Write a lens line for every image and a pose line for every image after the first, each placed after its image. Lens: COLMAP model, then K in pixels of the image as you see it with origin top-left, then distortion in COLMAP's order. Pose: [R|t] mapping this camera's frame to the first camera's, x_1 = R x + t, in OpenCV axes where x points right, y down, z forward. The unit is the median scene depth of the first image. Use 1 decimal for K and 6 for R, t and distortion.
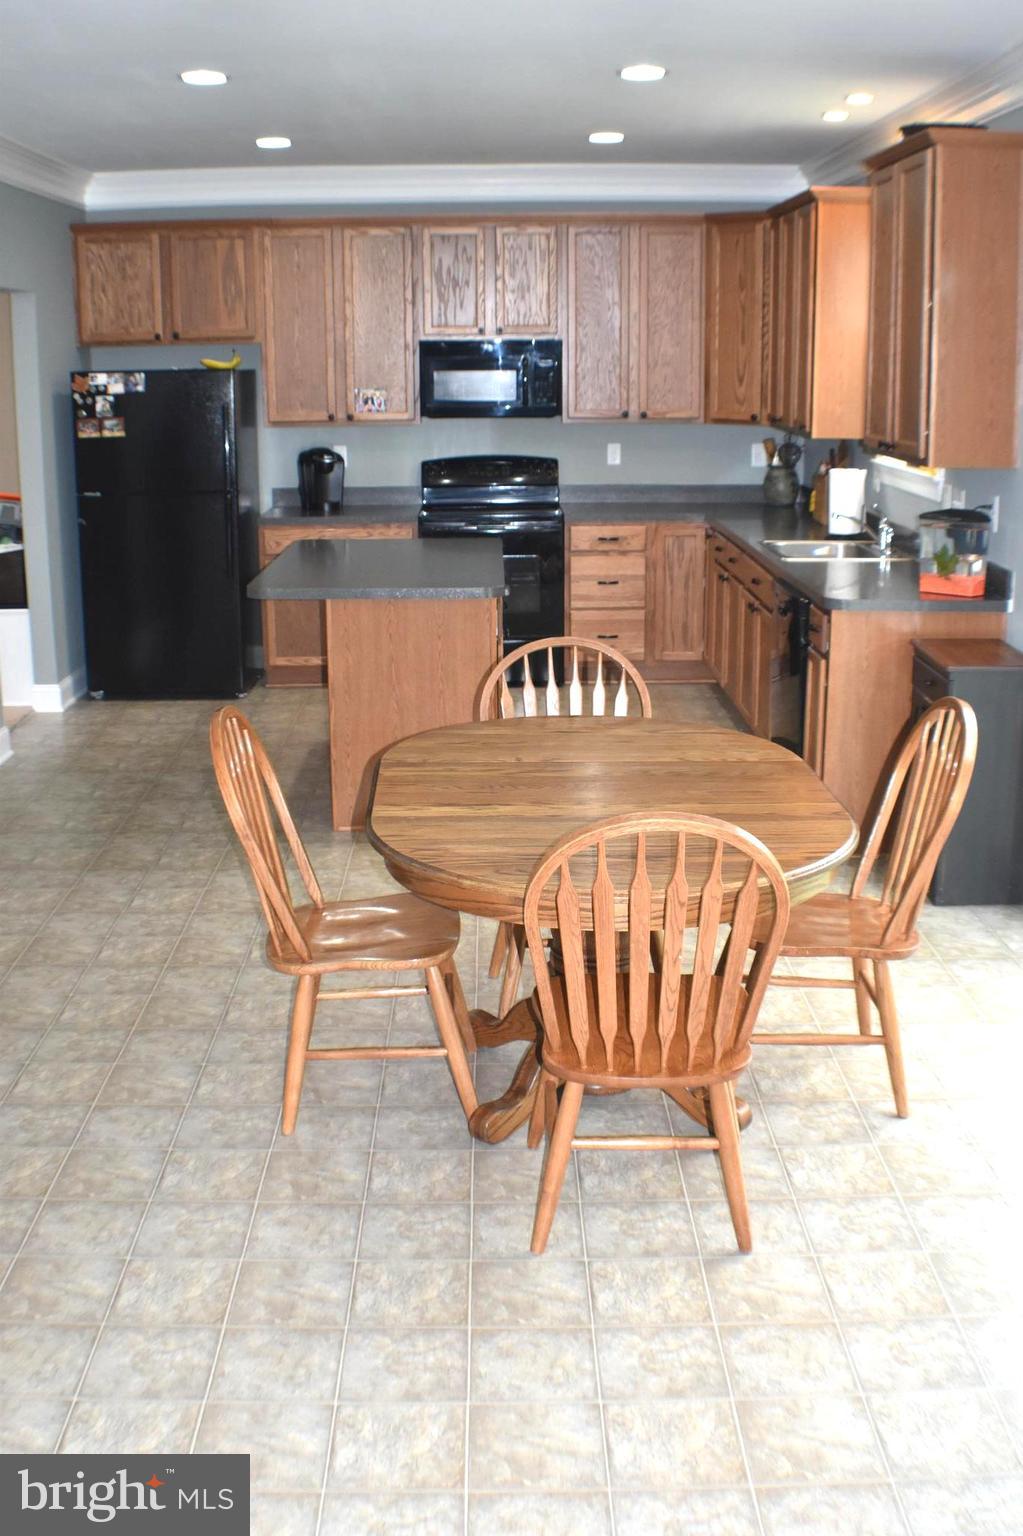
lens RADIAL K [[1731.2, 0, 511.5], [0, 1731.2, 768.0], [0, 0, 1]] dist [-0.141097, 0.001921]
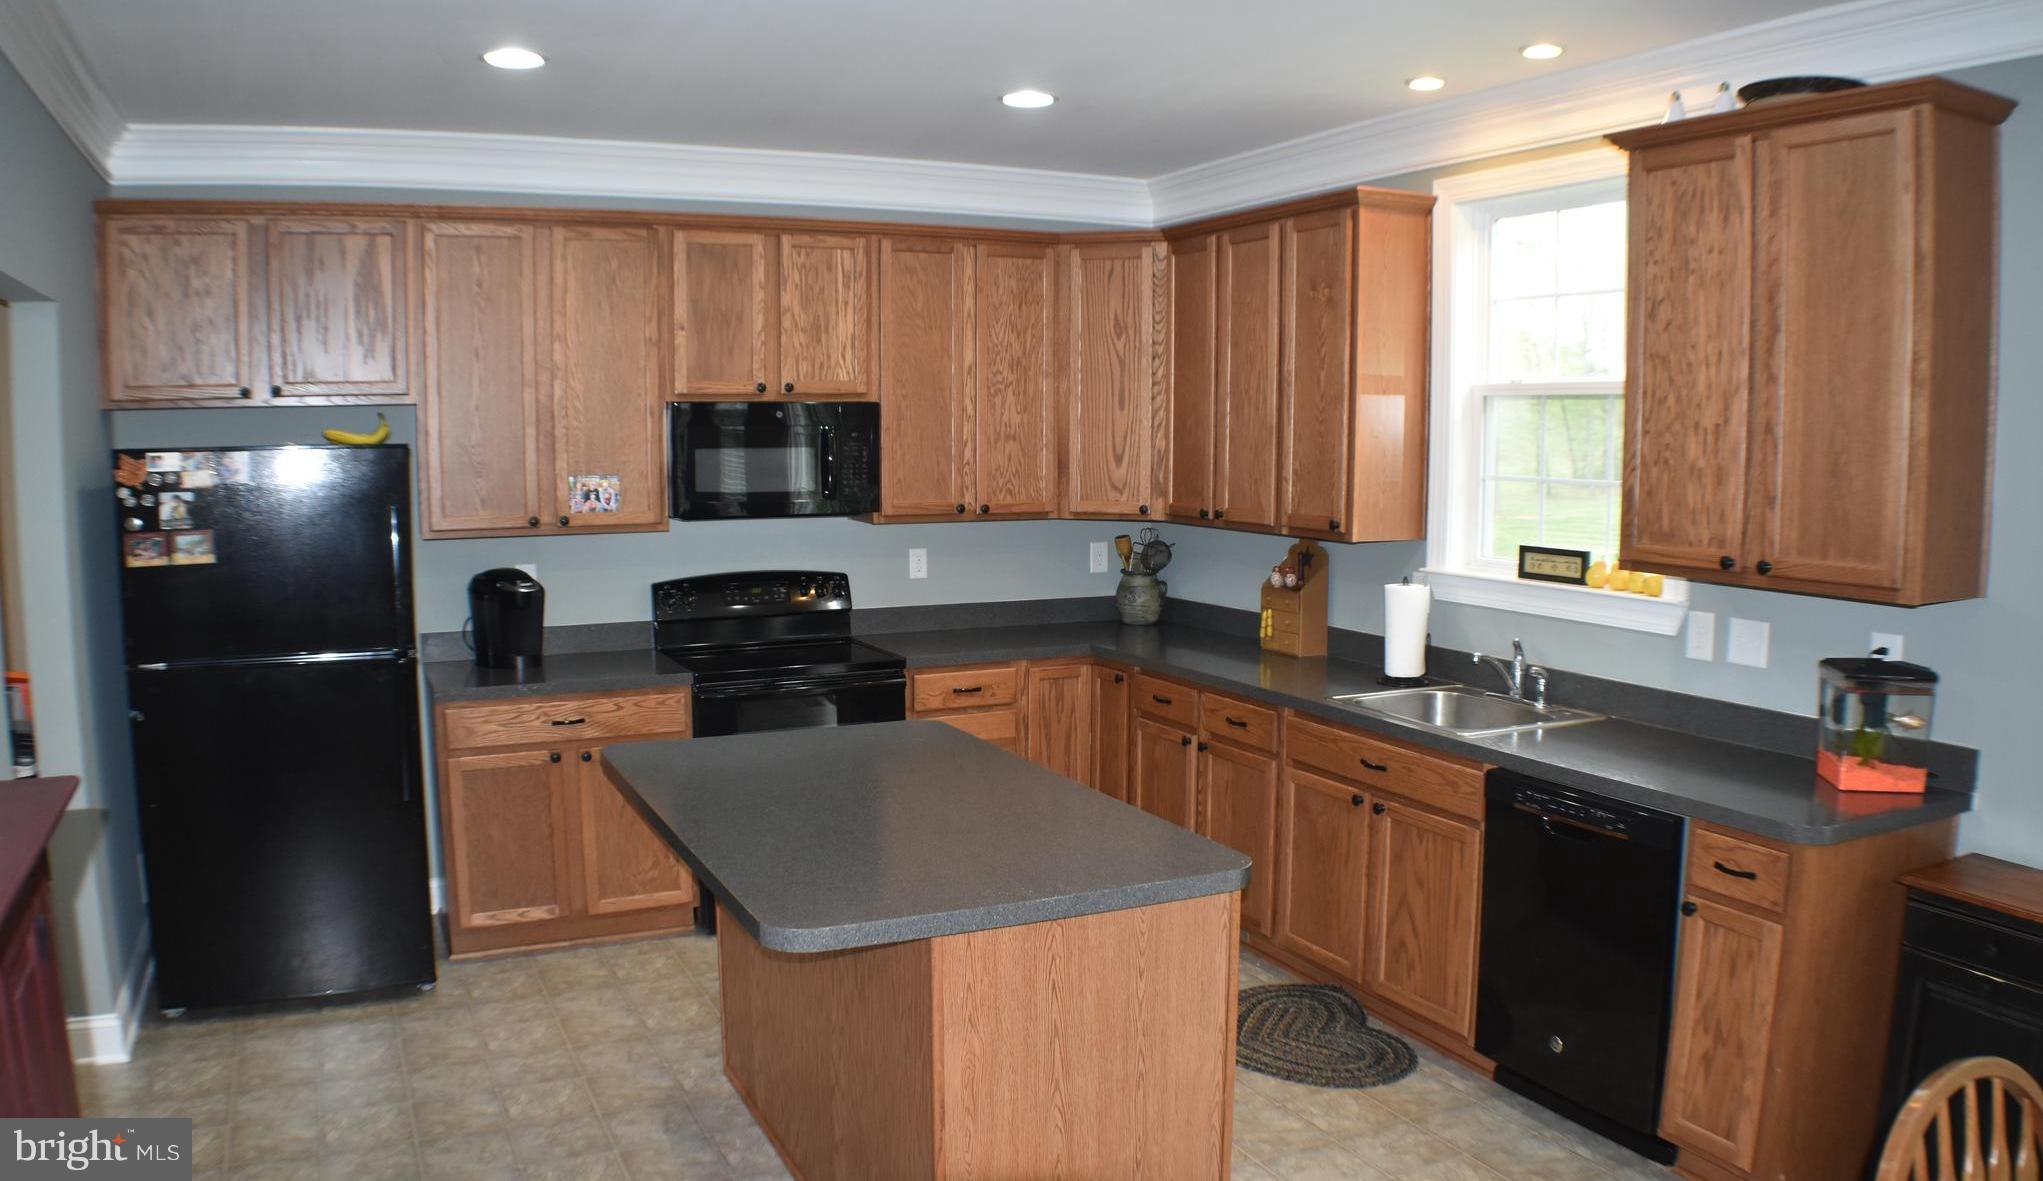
lens RADIAL K [[1567.6, 0, 1021.5], [0, 1567.6, 616.7], [0, 0, 1]] dist [-0.148313, 0.010824]
pose [[0.910147, -0.043157, 0.412032, -0.180555], [0.093383, 0.990335, -0.102544, -0.096378], [-0.403624, 0.131807, 0.905381, 0.427184]]
